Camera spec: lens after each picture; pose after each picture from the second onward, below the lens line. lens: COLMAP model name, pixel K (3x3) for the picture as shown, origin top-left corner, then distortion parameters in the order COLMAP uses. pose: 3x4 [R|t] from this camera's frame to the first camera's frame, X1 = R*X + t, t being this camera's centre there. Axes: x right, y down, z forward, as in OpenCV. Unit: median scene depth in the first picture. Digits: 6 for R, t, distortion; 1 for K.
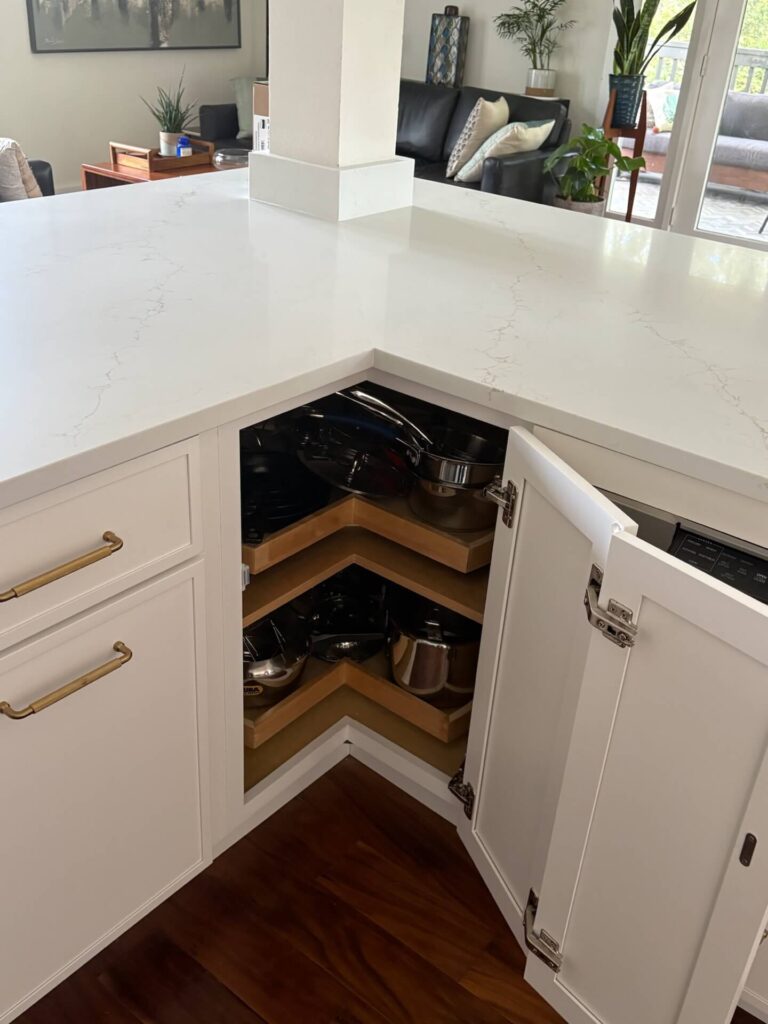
lens RADIAL K [[971.8, 0, 380.6], [0, 971.8, 521.0], [0, 0, 1]] dist [0.026722, 0.000000]
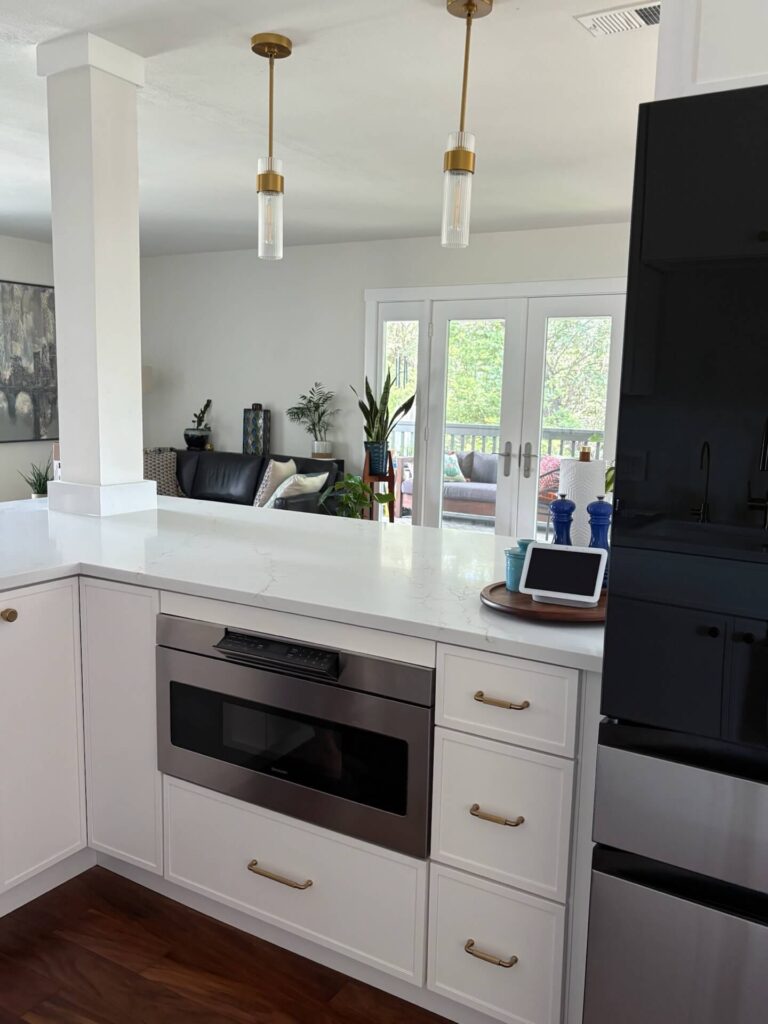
lens RADIAL K [[884.9, 0, 381.4], [0, 884.9, 514.4], [0, 0, 1]] dist [0.032271, -0.027506]
pose [[0.990706, -0.052941, 0.125296, 0.090603], [0.094231, 0.931423, -0.351528, 0.096895], [-0.098093, 0.360068, 0.927755, -0.158317]]
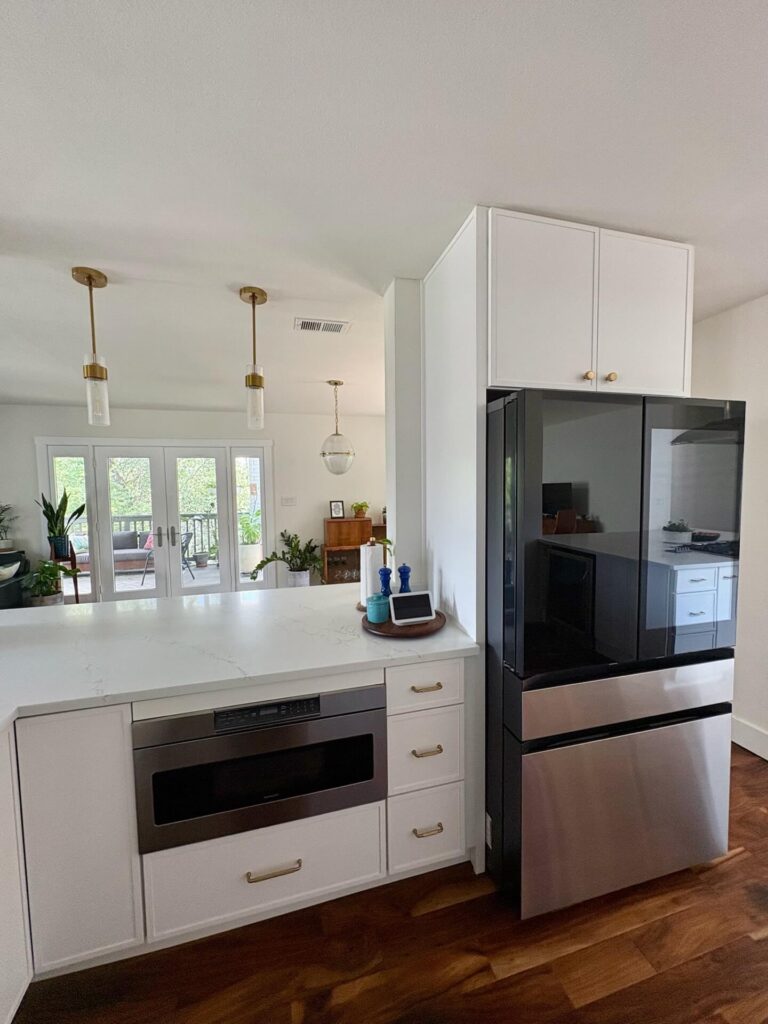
lens RADIAL K [[410.0, 0, 386.7], [0, 410.0, 509.5], [0, 0, 1]] dist [0.001670, -0.000145]
pose [[0.580037, -0.115734, 0.806327, -0.049971], [0.442186, 0.876056, -0.192348, -0.011644], [-0.684126, 0.468115, 0.559321, -0.028743]]
